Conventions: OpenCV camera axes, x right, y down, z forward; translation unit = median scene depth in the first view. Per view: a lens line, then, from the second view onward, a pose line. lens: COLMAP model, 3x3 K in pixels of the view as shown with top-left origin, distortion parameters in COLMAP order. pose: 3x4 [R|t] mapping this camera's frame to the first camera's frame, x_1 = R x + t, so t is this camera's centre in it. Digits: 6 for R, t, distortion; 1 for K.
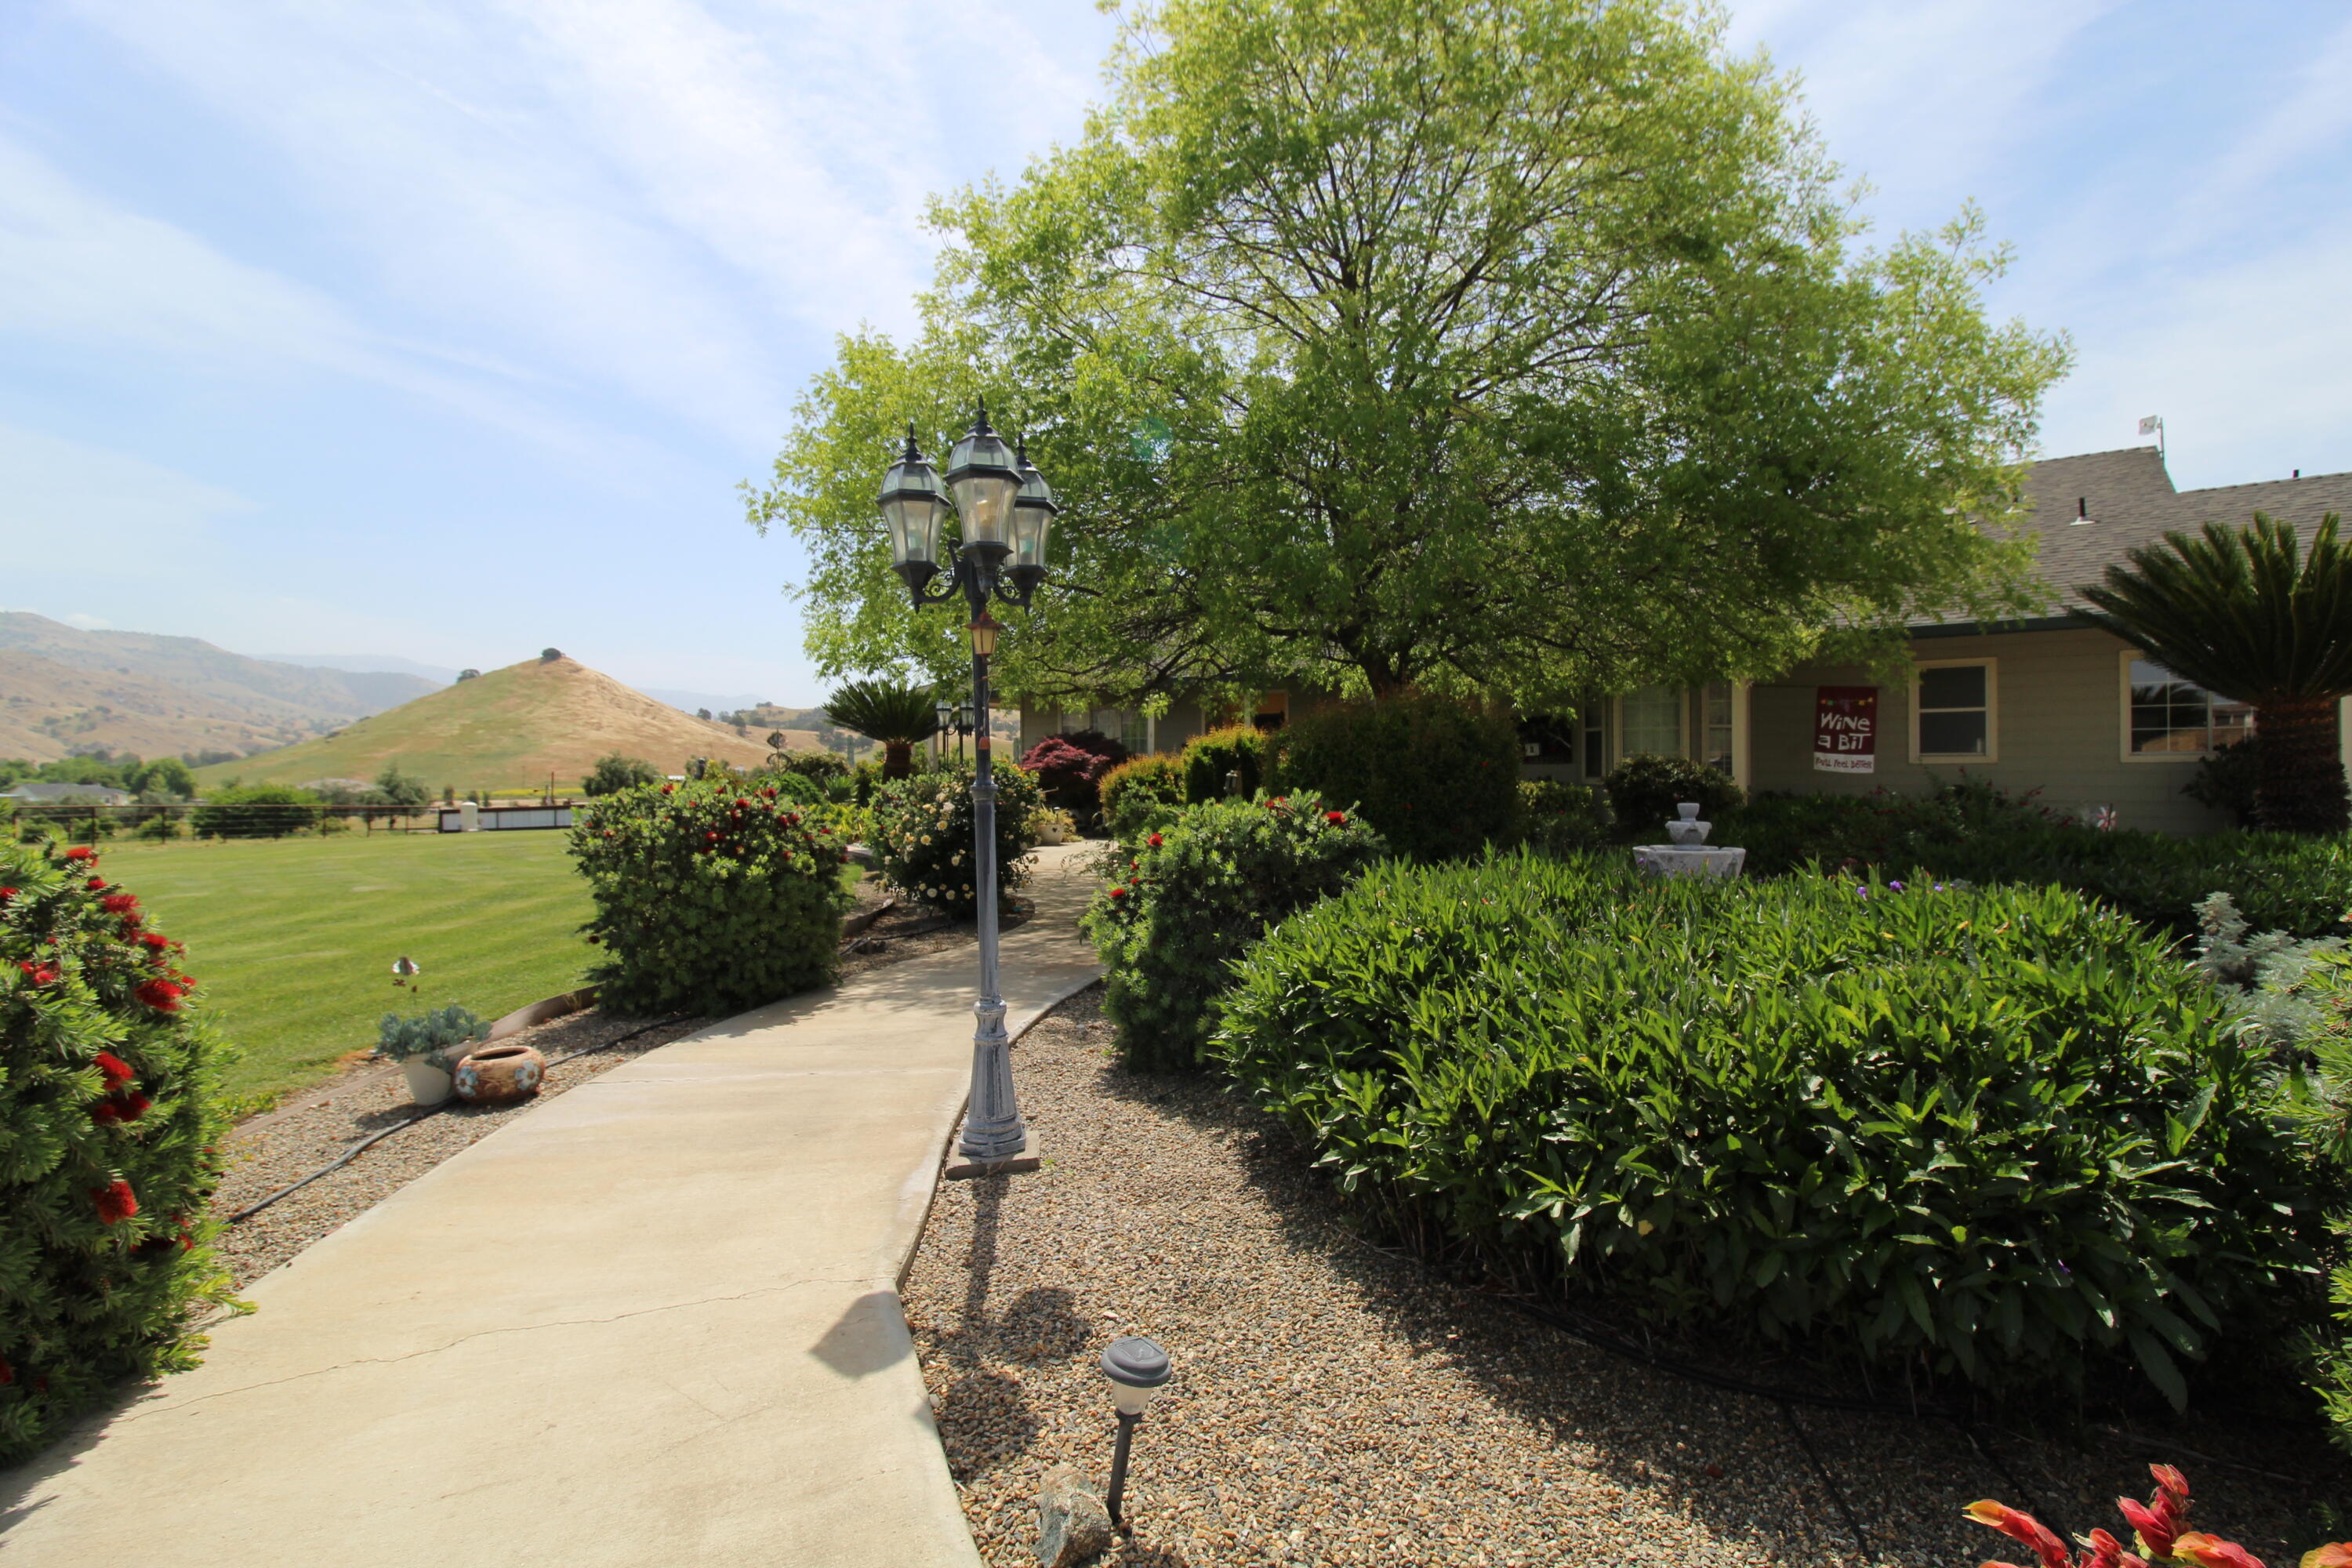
lens RADIAL K [[1094.7, 0, 1187.0], [0, 1094.7, 771.4], [0, 0, 1]] dist [0.002746, -0.014080]
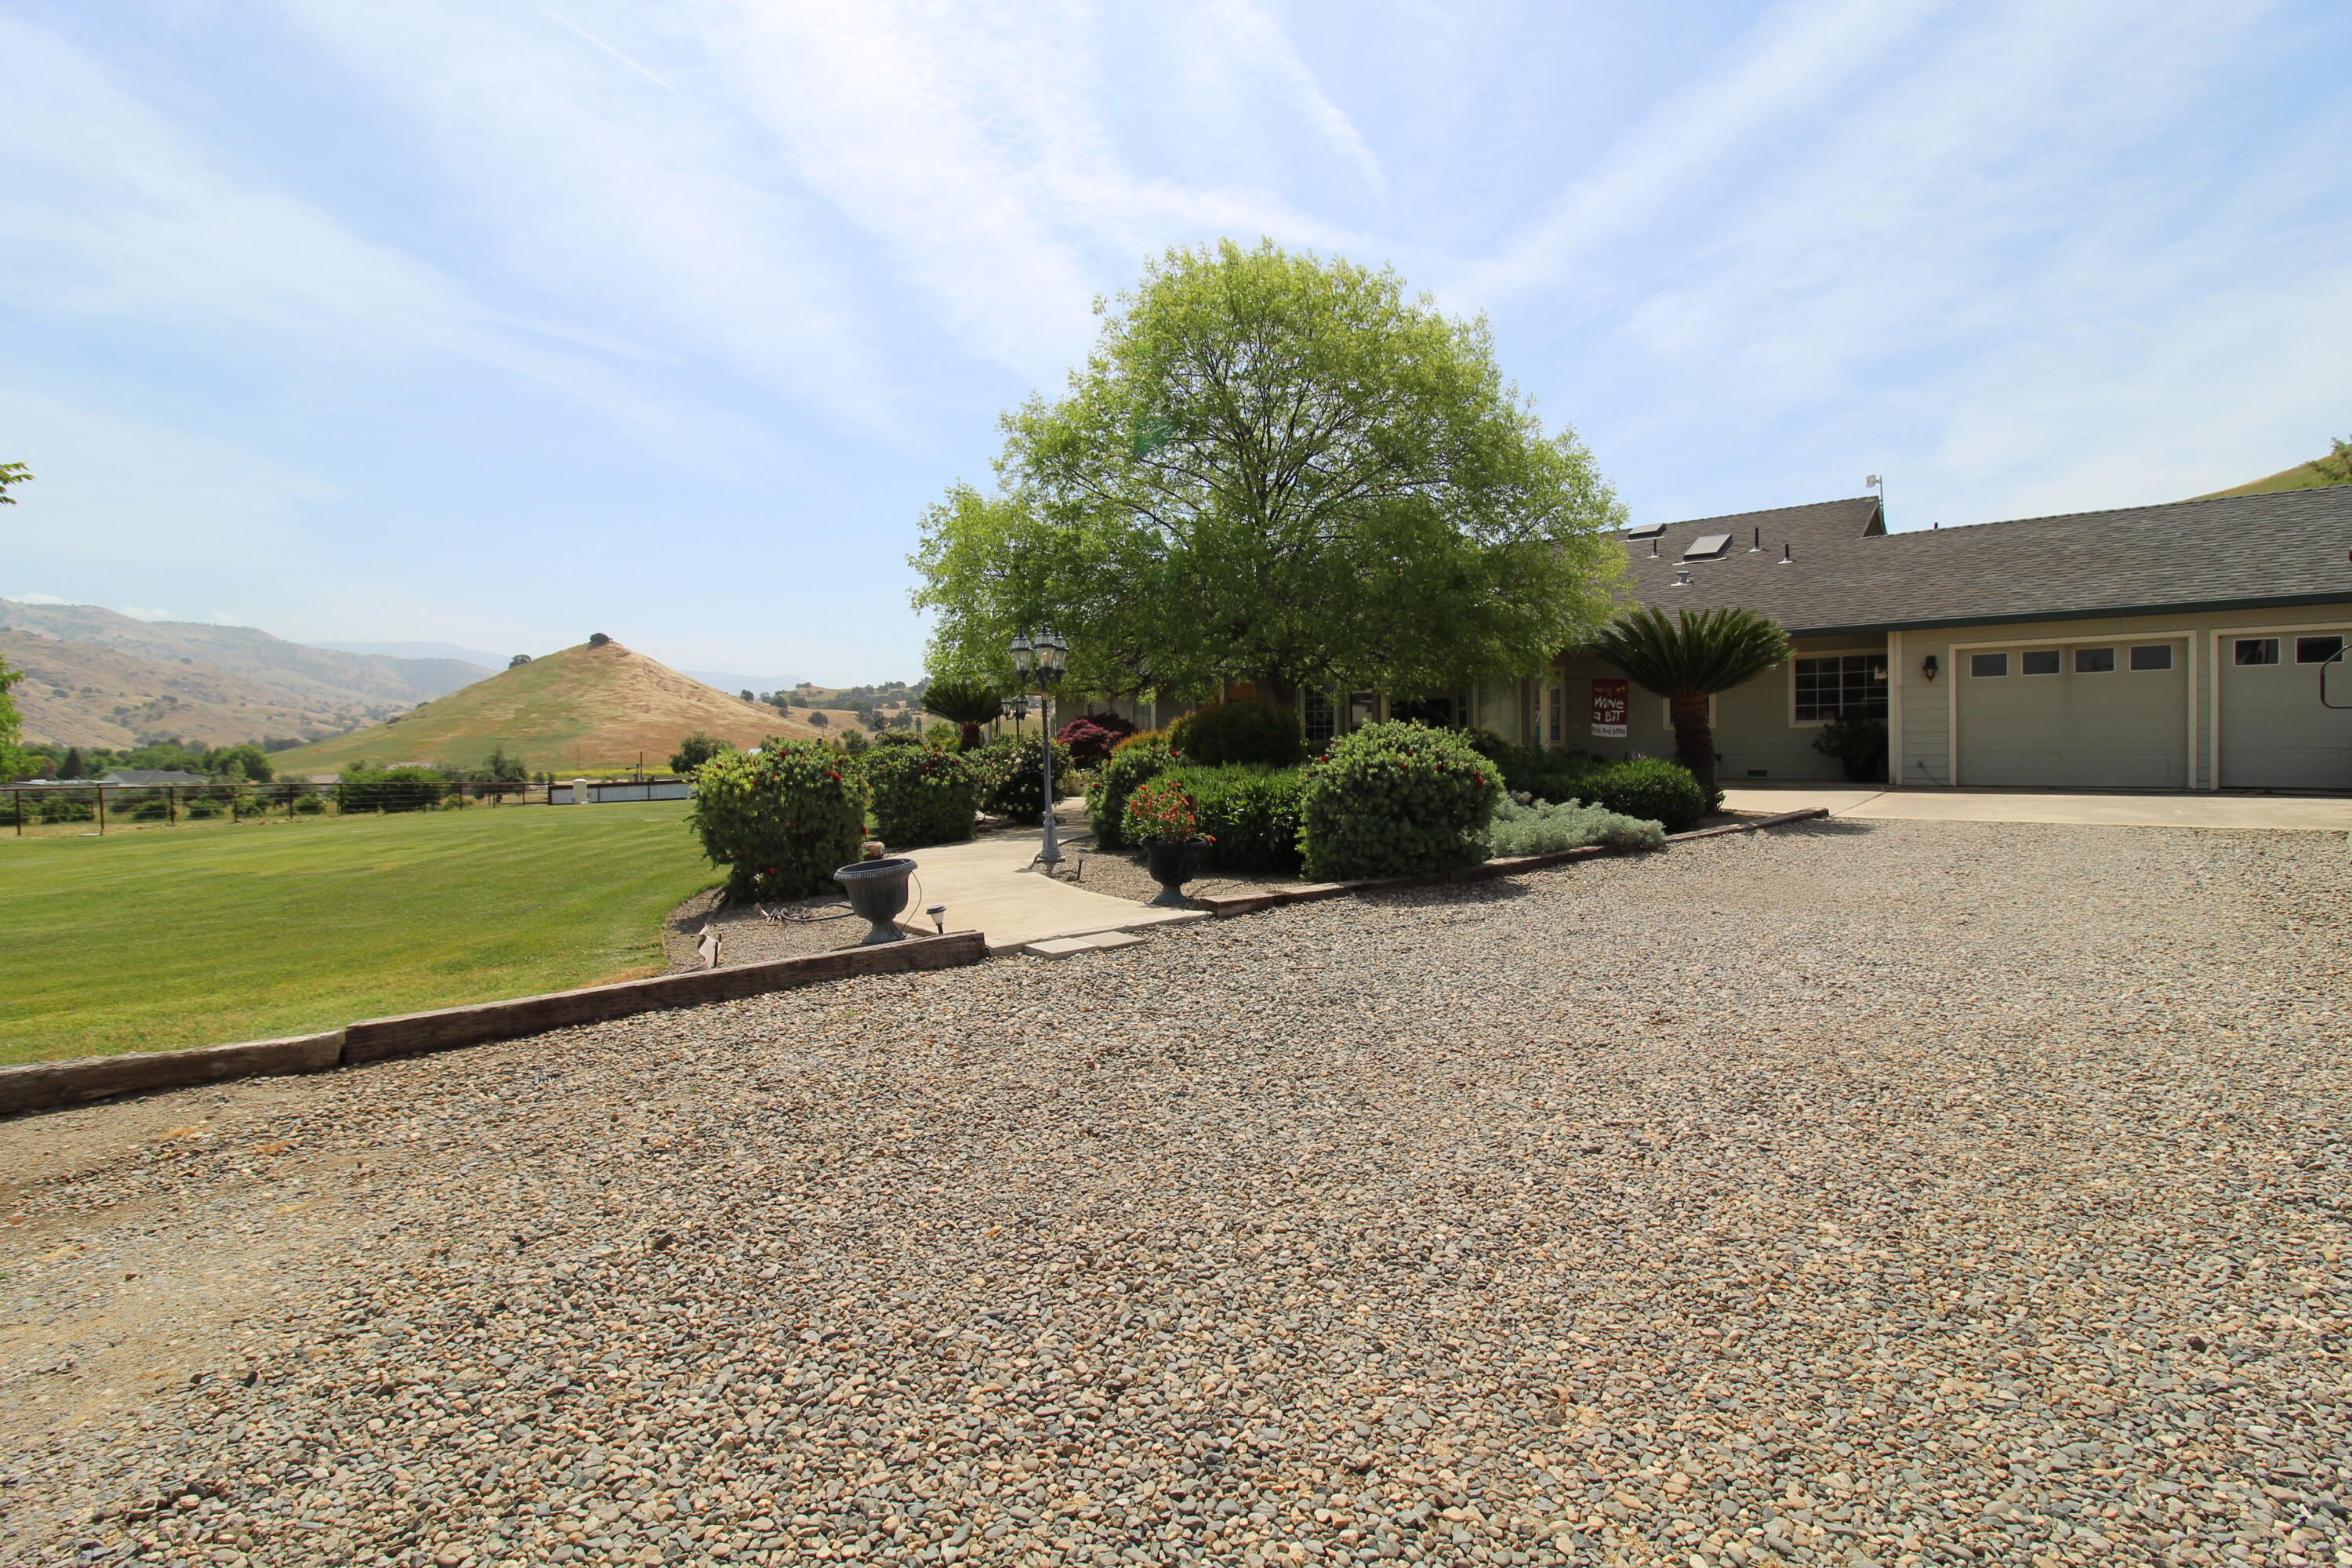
lens RADIAL K [[1094.7, 0, 1187.0], [0, 1094.7, 771.4], [0, 0, 1]] dist [0.002746, -0.014080]
pose [[0.999420, -0.011030, -0.032212, 0.076464], [0.011763, 0.999674, 0.022674, 0.007404], [0.031952, -0.023040, 0.999224, -0.509807]]
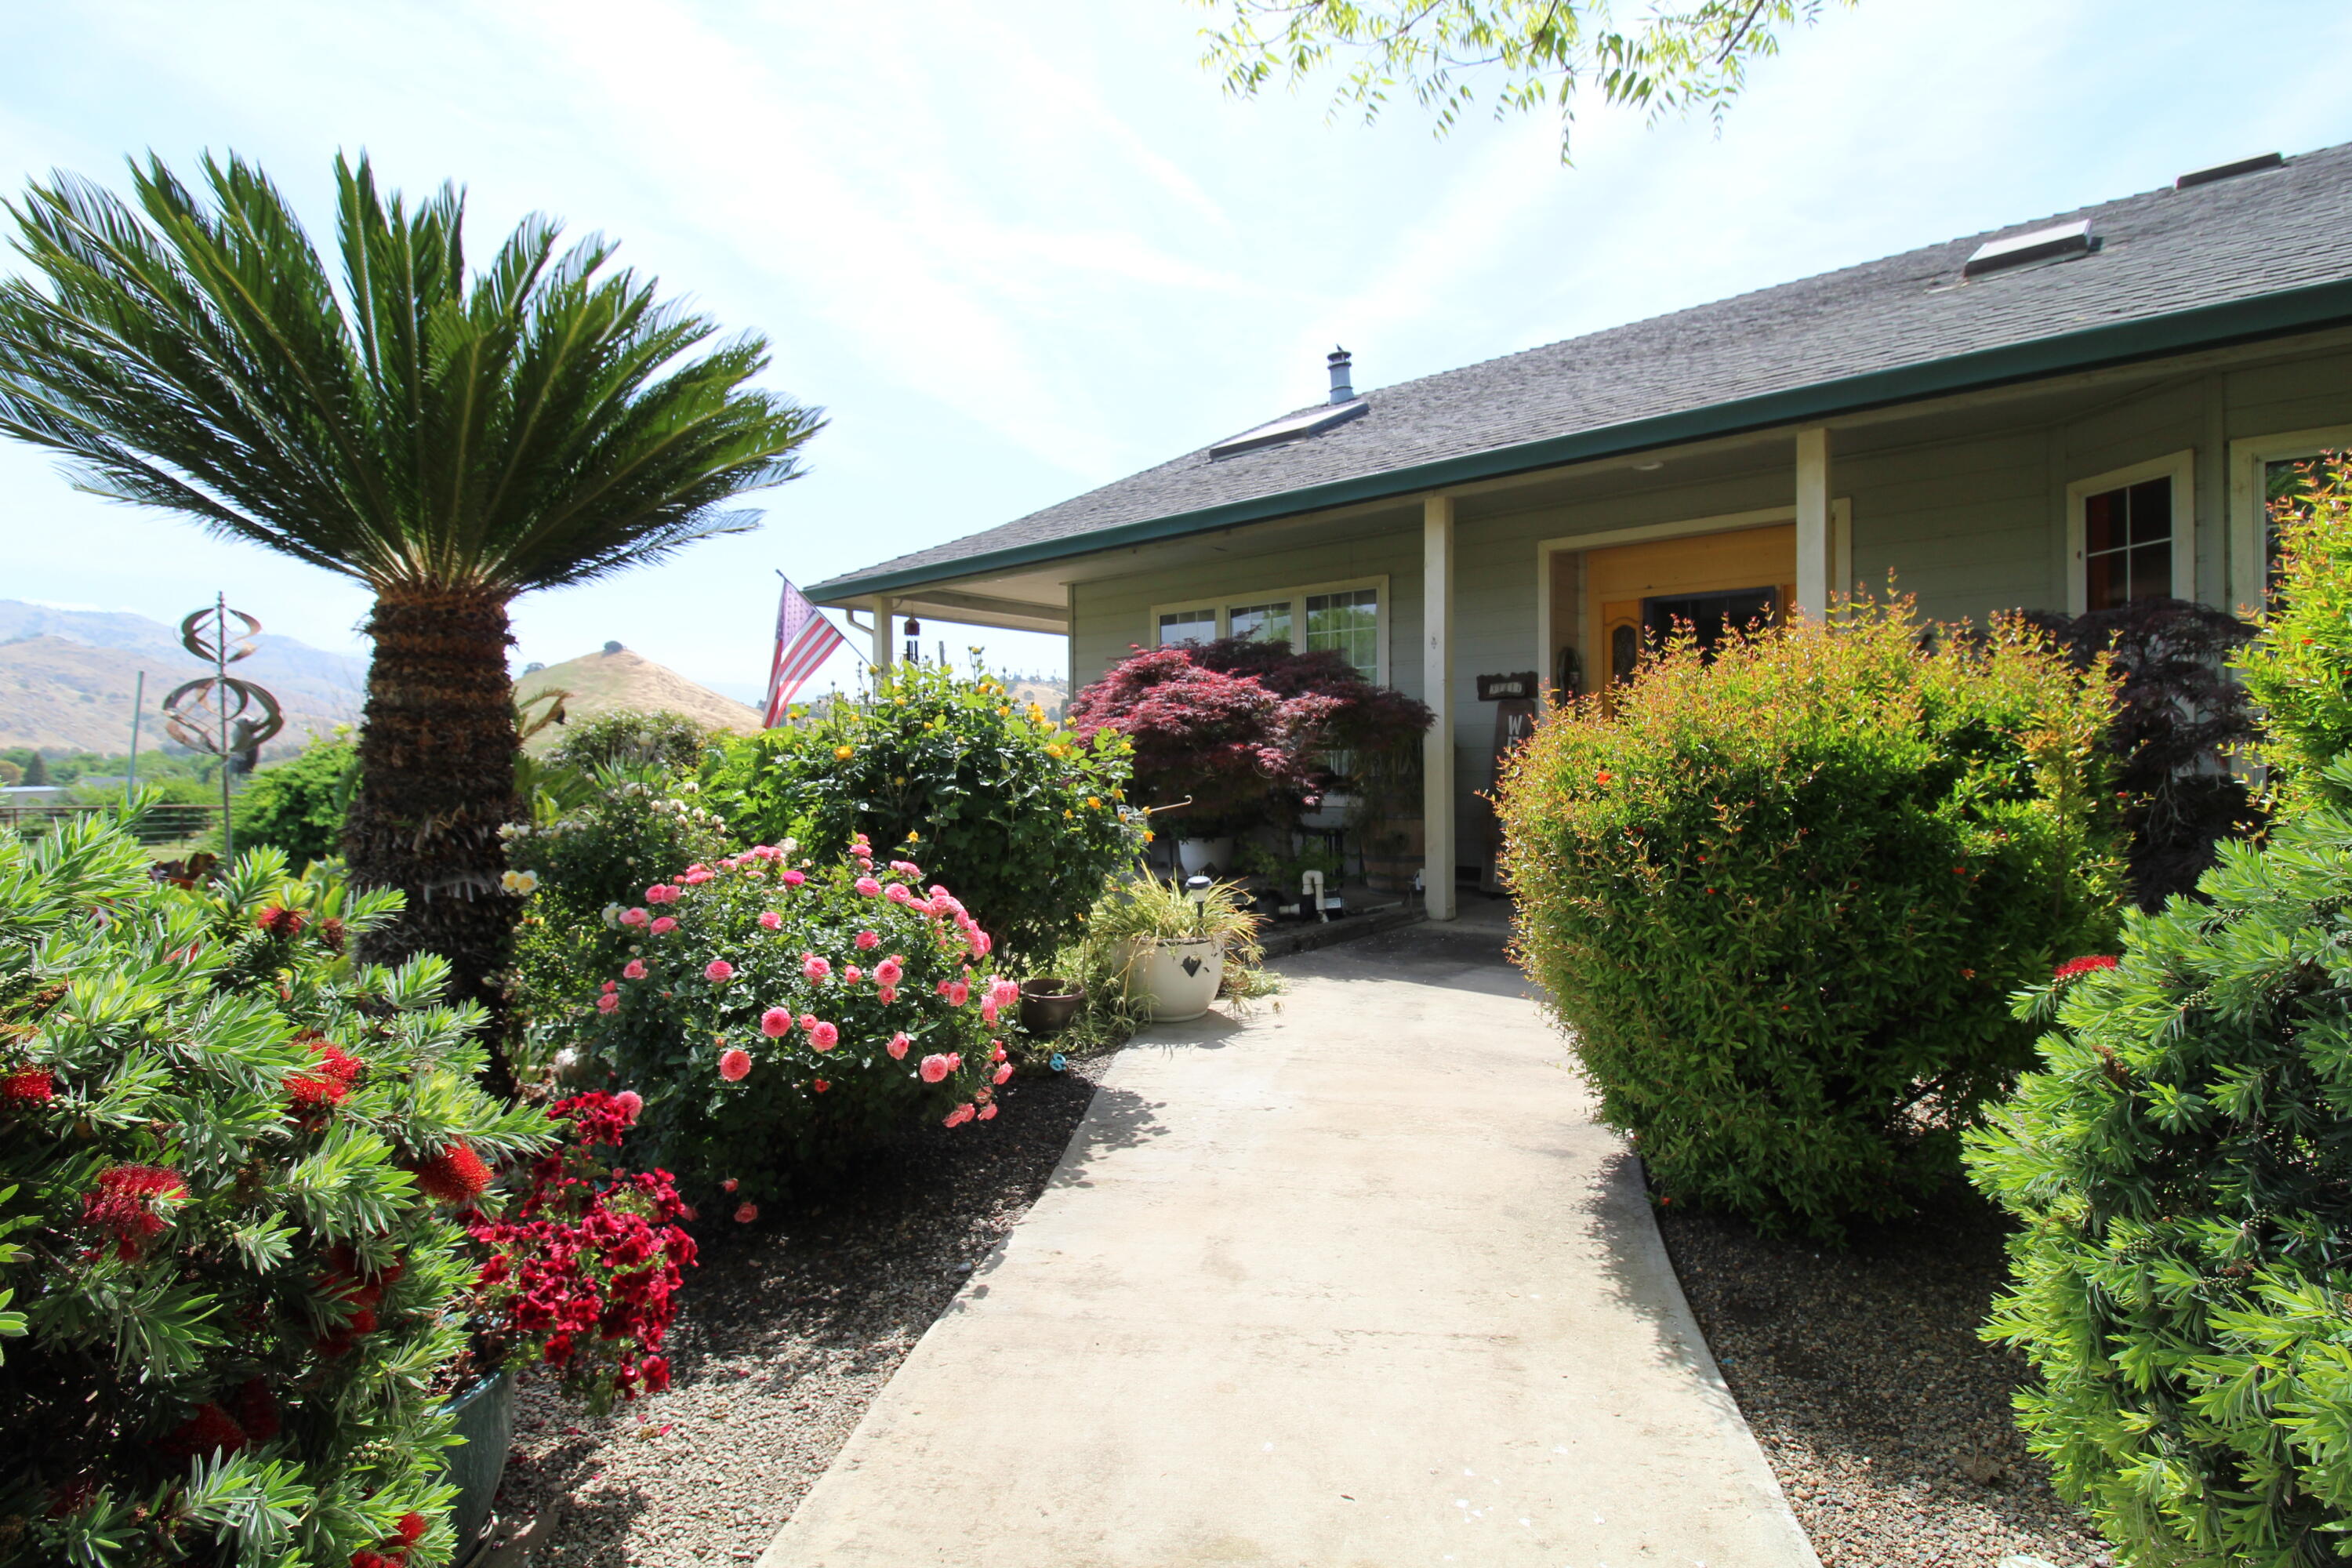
lens RADIAL K [[1094.7, 0, 1187.0], [0, 1094.7, 771.4], [0, 0, 1]] dist [0.002746, -0.014080]
pose [[0.998687, -0.002950, -0.051144, -0.147279], [0.003415, 0.999953, 0.009020, 0.007733], [0.051115, -0.009182, 0.998651, 1.011203]]
